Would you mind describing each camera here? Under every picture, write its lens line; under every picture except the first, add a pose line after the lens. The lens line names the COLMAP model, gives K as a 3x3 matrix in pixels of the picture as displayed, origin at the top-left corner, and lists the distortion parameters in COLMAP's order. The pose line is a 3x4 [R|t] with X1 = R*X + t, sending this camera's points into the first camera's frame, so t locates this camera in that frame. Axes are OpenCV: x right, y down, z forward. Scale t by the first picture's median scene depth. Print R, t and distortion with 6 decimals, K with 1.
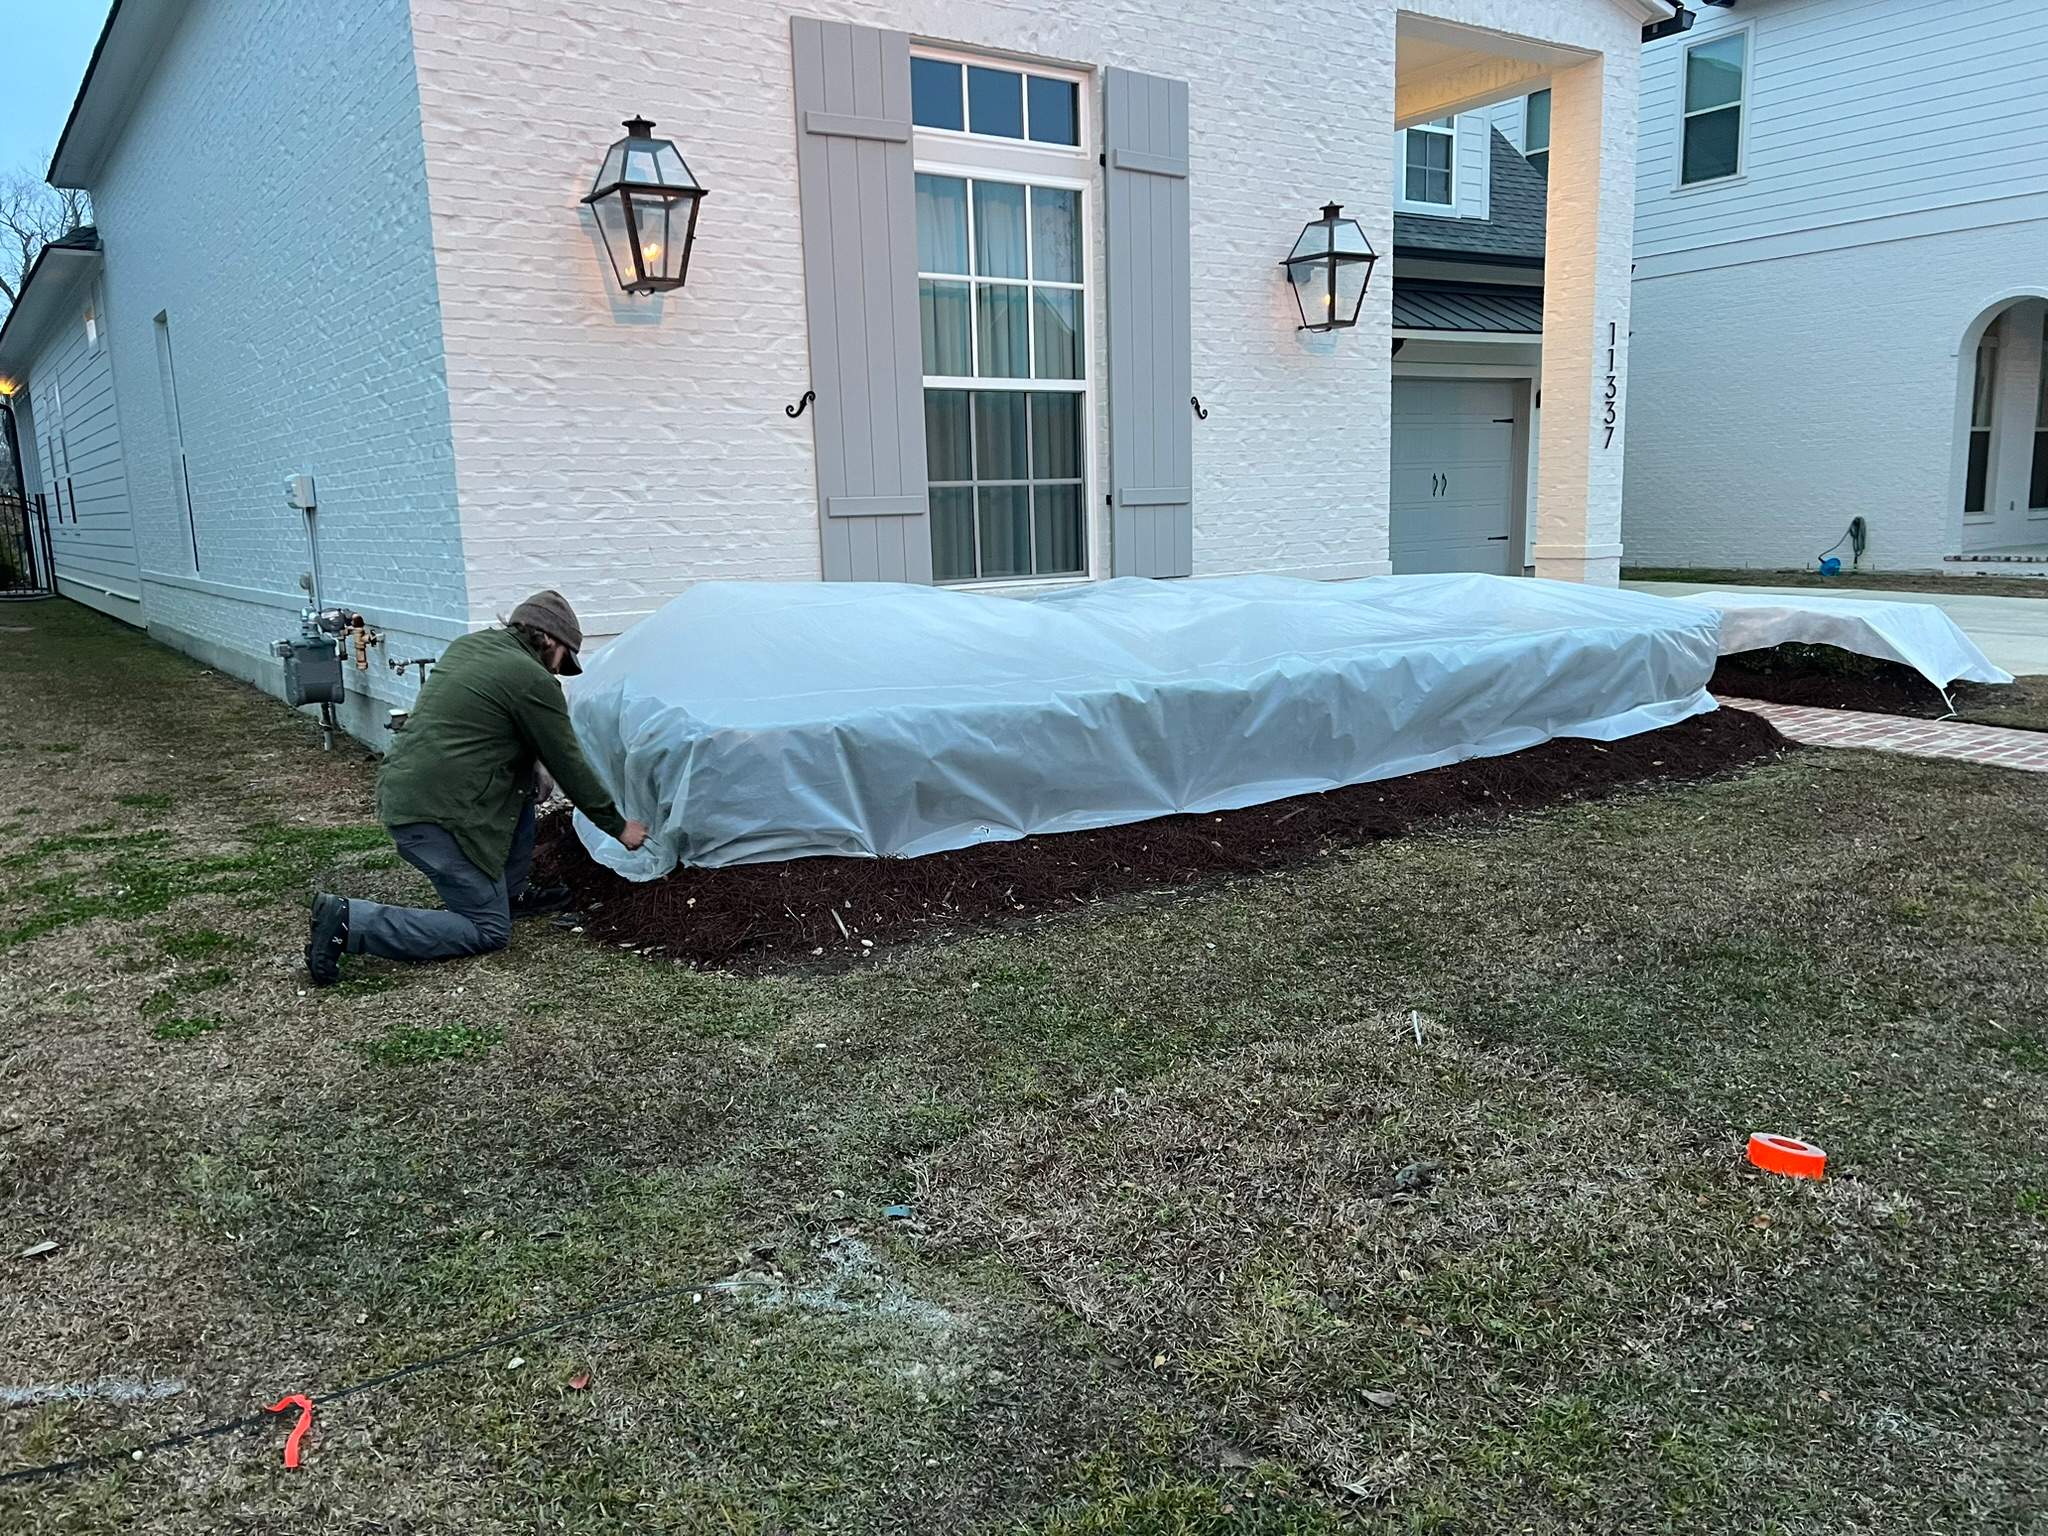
lens RADIAL K [[1531.4, 0, 1024.0], [0, 1531.4, 768.0], [0, 0, 1]] dist [0.062470, -0.067491]
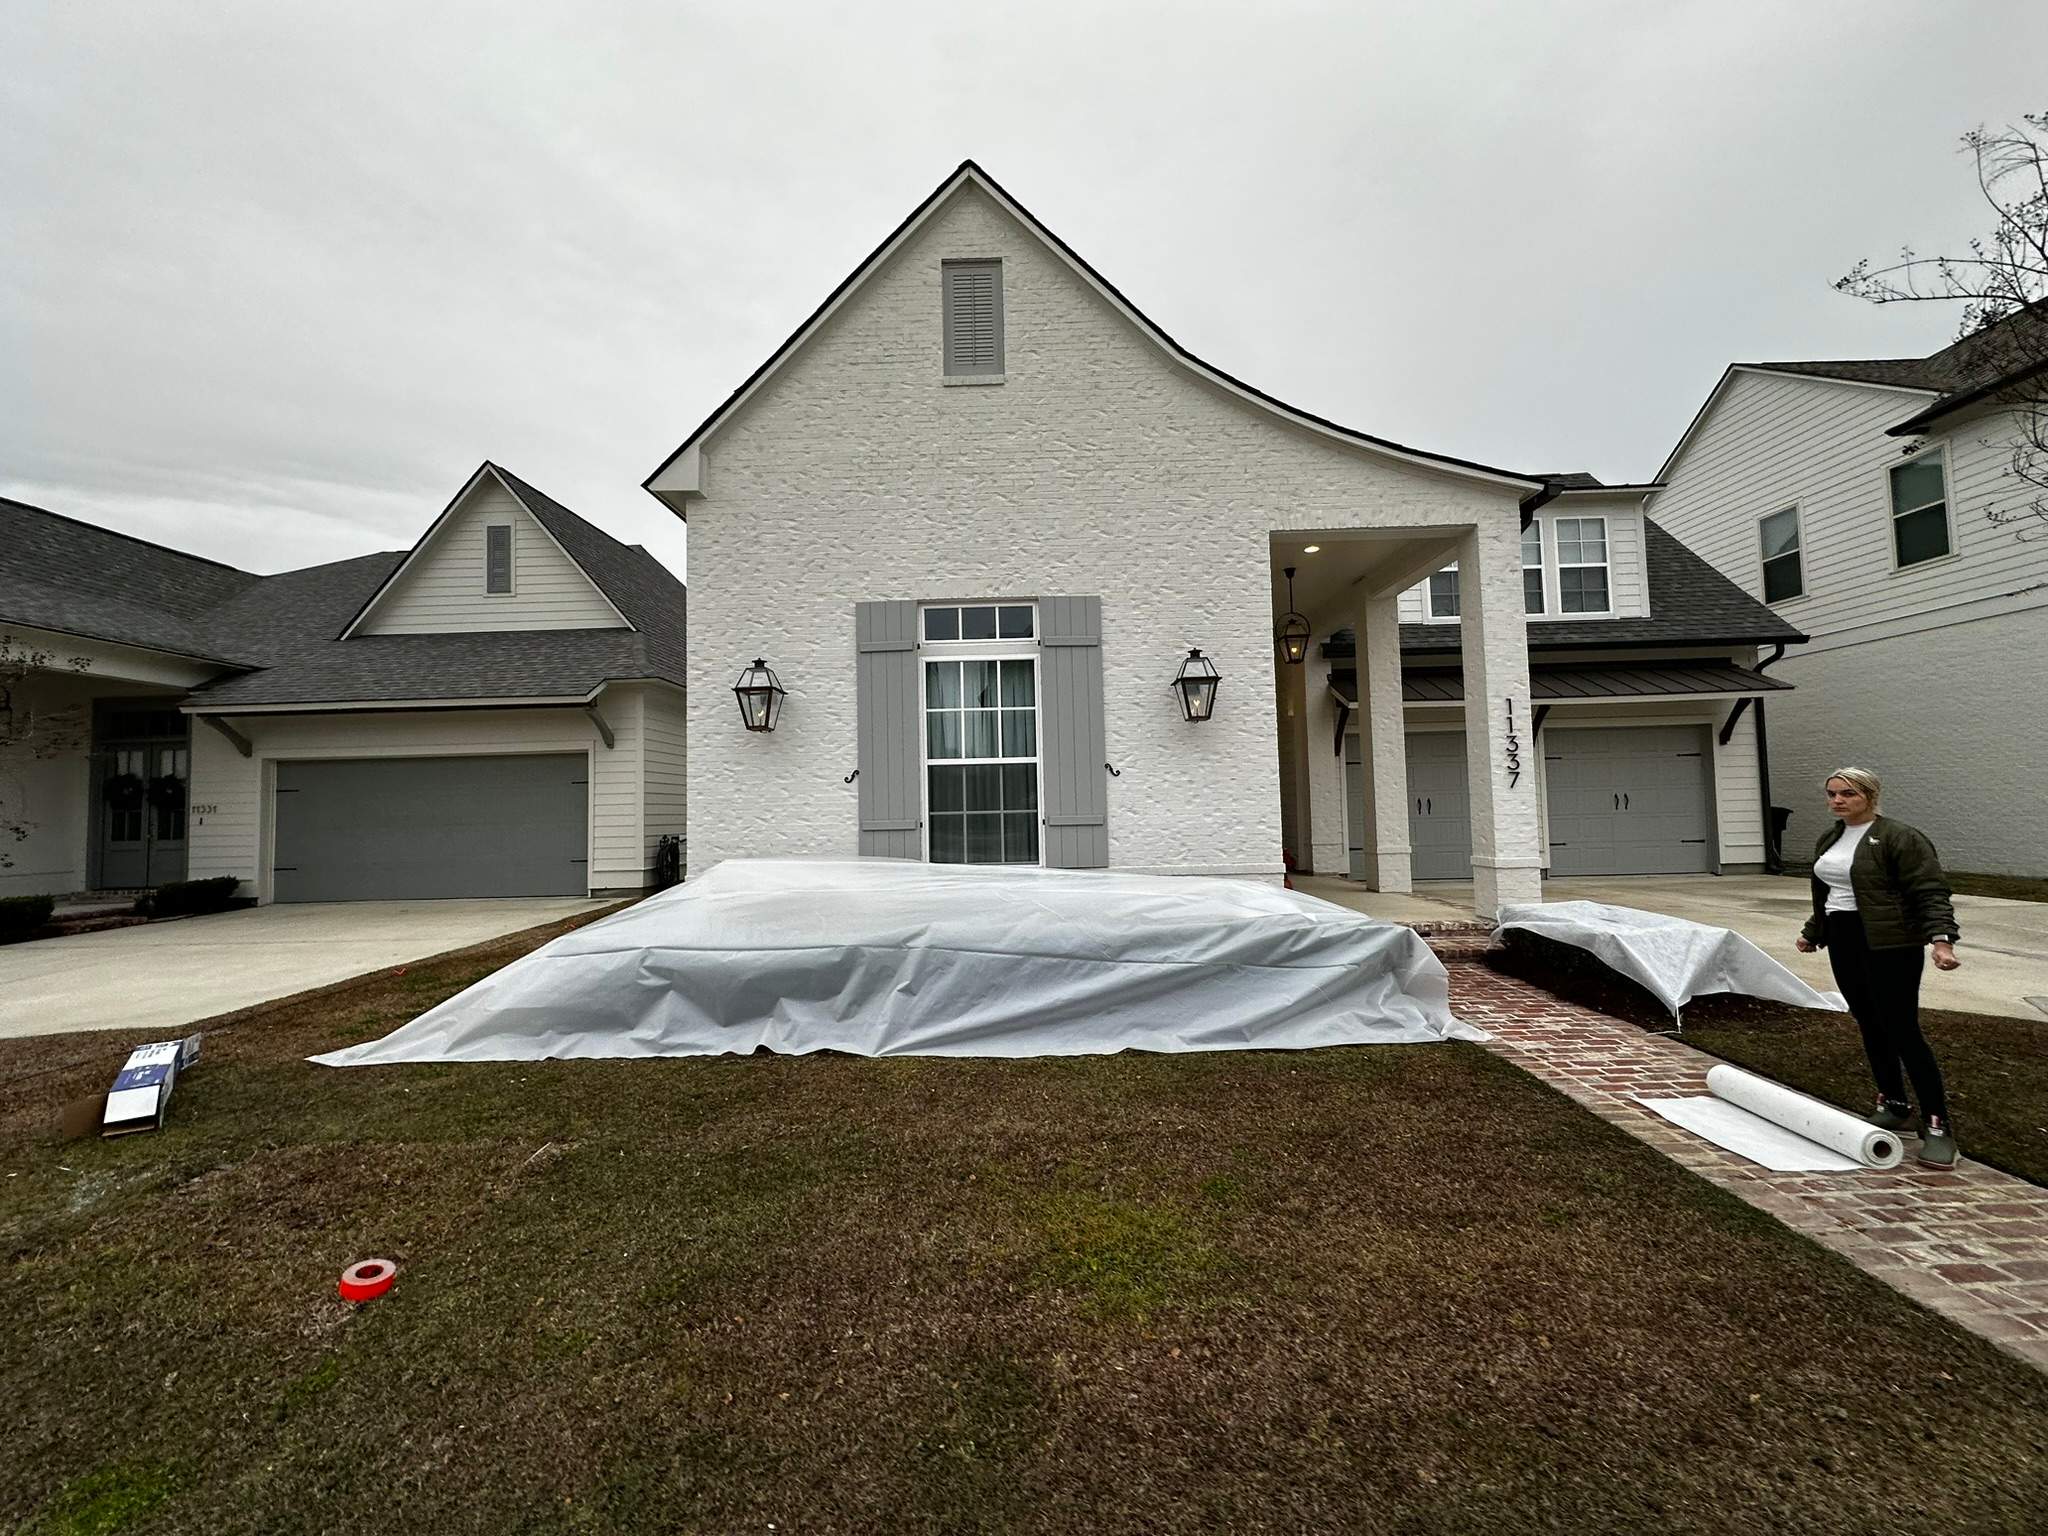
lens RADIAL K [[813.1, 0, 1024.0], [0, 813.1, 768.0], [0, 0, 1]] dist [-0.000334, -0.000106]
pose [[0.806248, -0.017750, -0.591311, 0.608447], [-0.103165, 0.980015, -0.170083, -0.077830], [0.582513, 0.198132, 0.788304, 0.246896]]
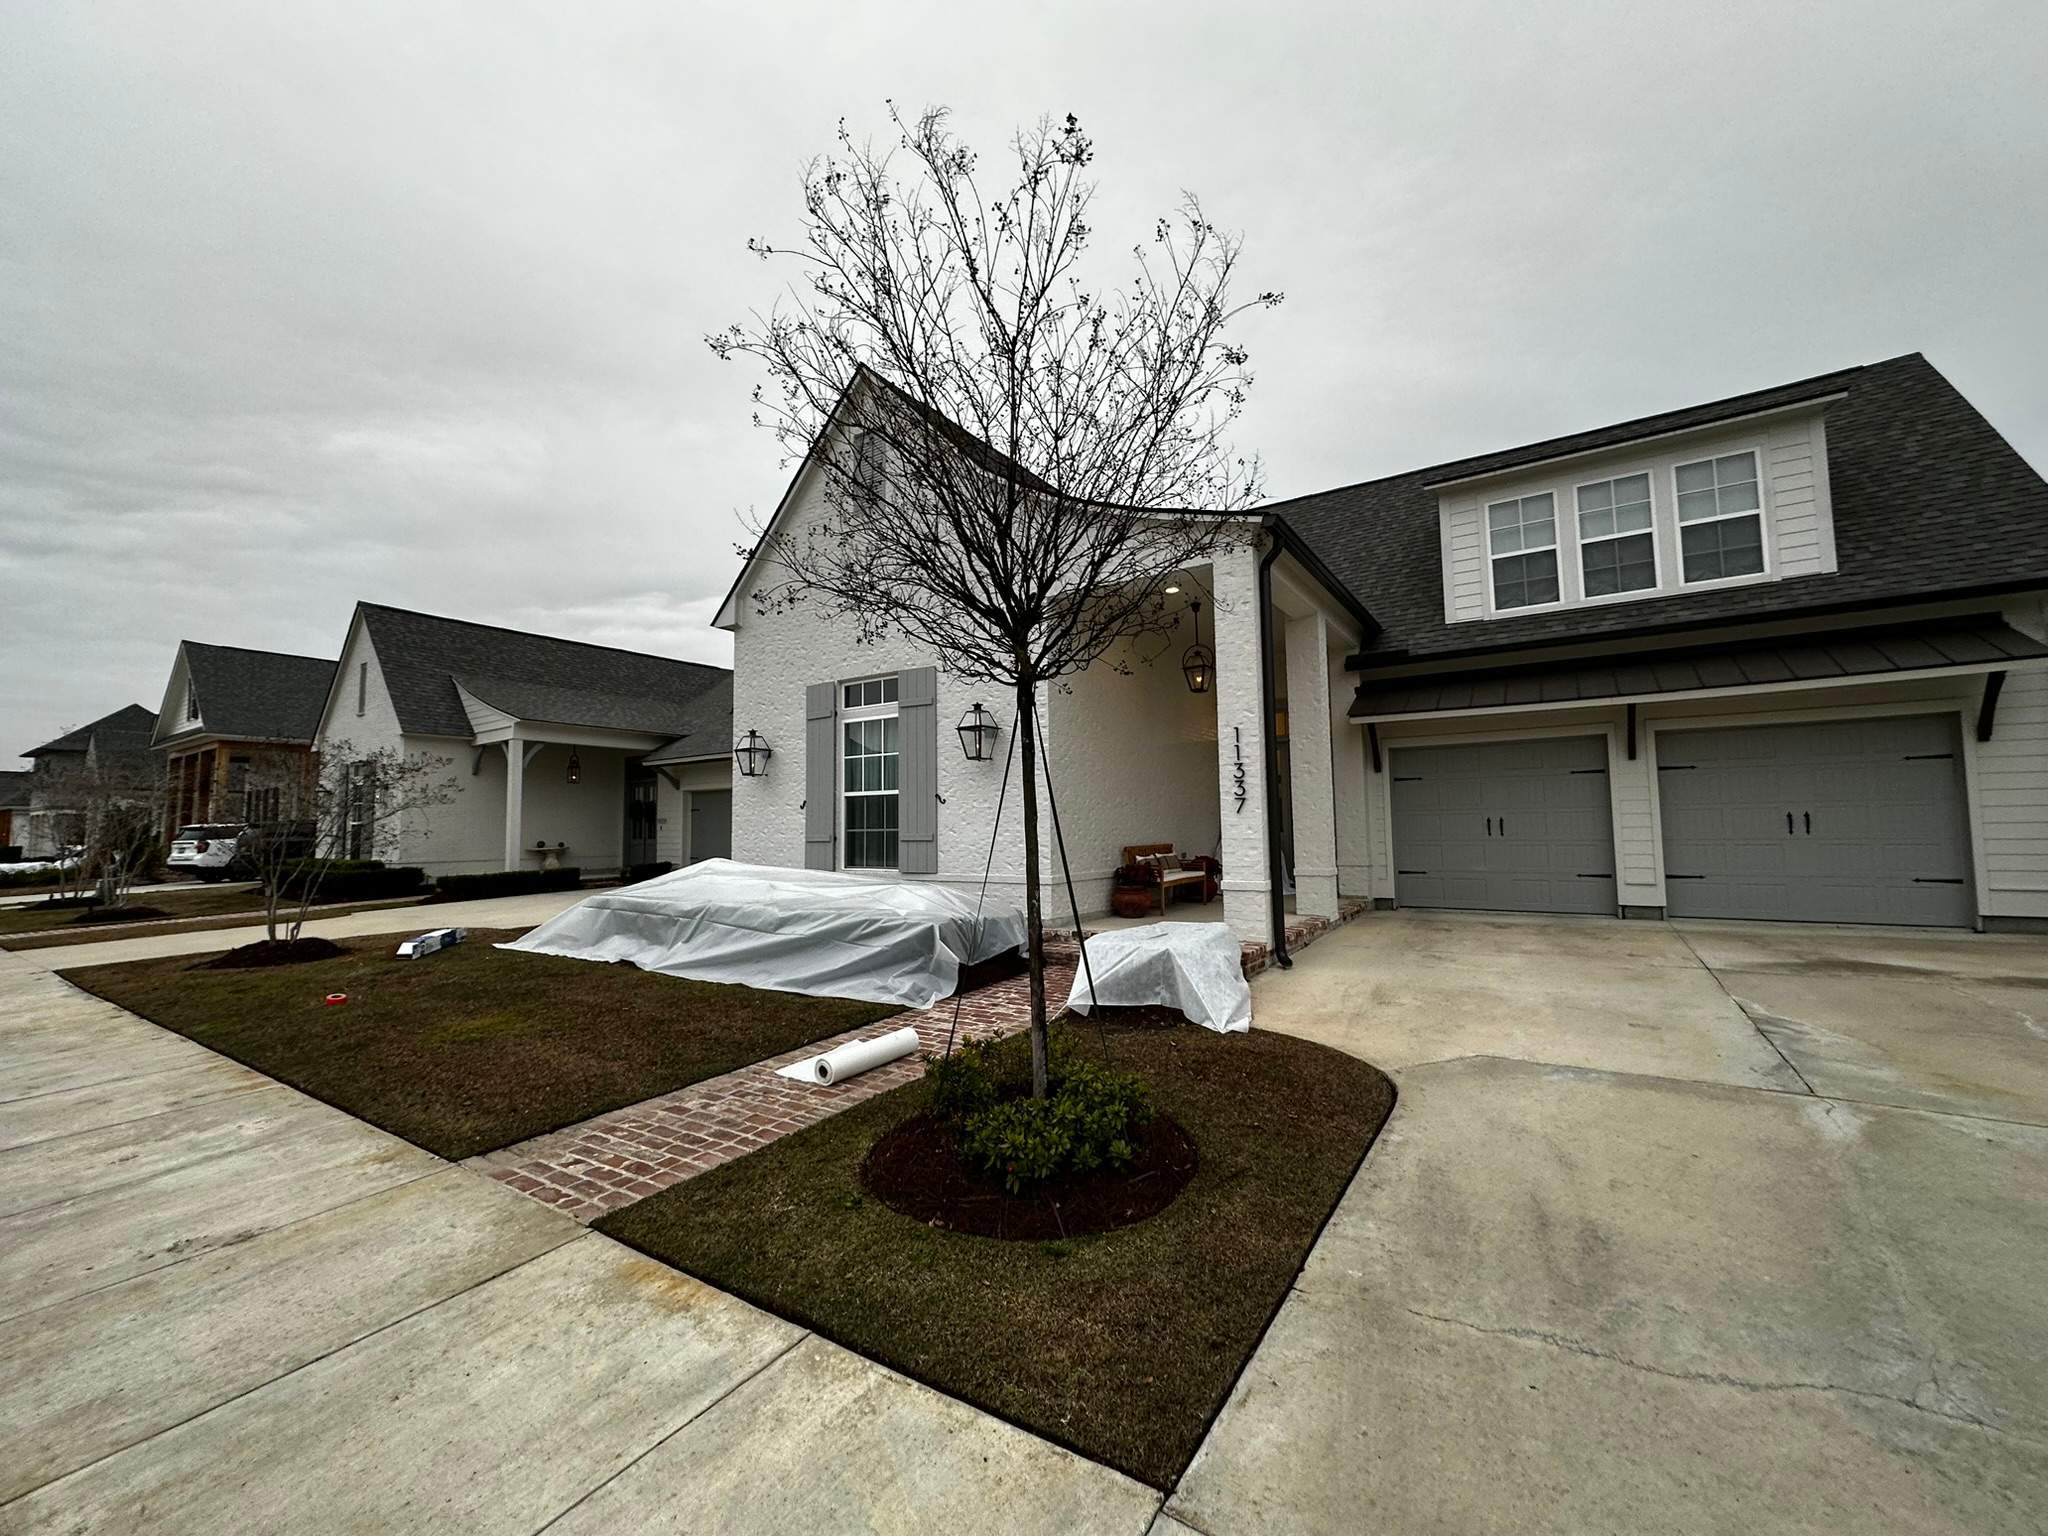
lens RADIAL K [[813.1, 0, 1024.0], [0, 813.1, 768.0], [0, 0, 1]] dist [-0.000334, -0.000106]
pose [[0.354544, -0.042568, -0.934070, 1.342802], [-0.156784, 0.982114, -0.104268, -0.186586], [0.921801, 0.183415, 0.341528, 0.750497]]
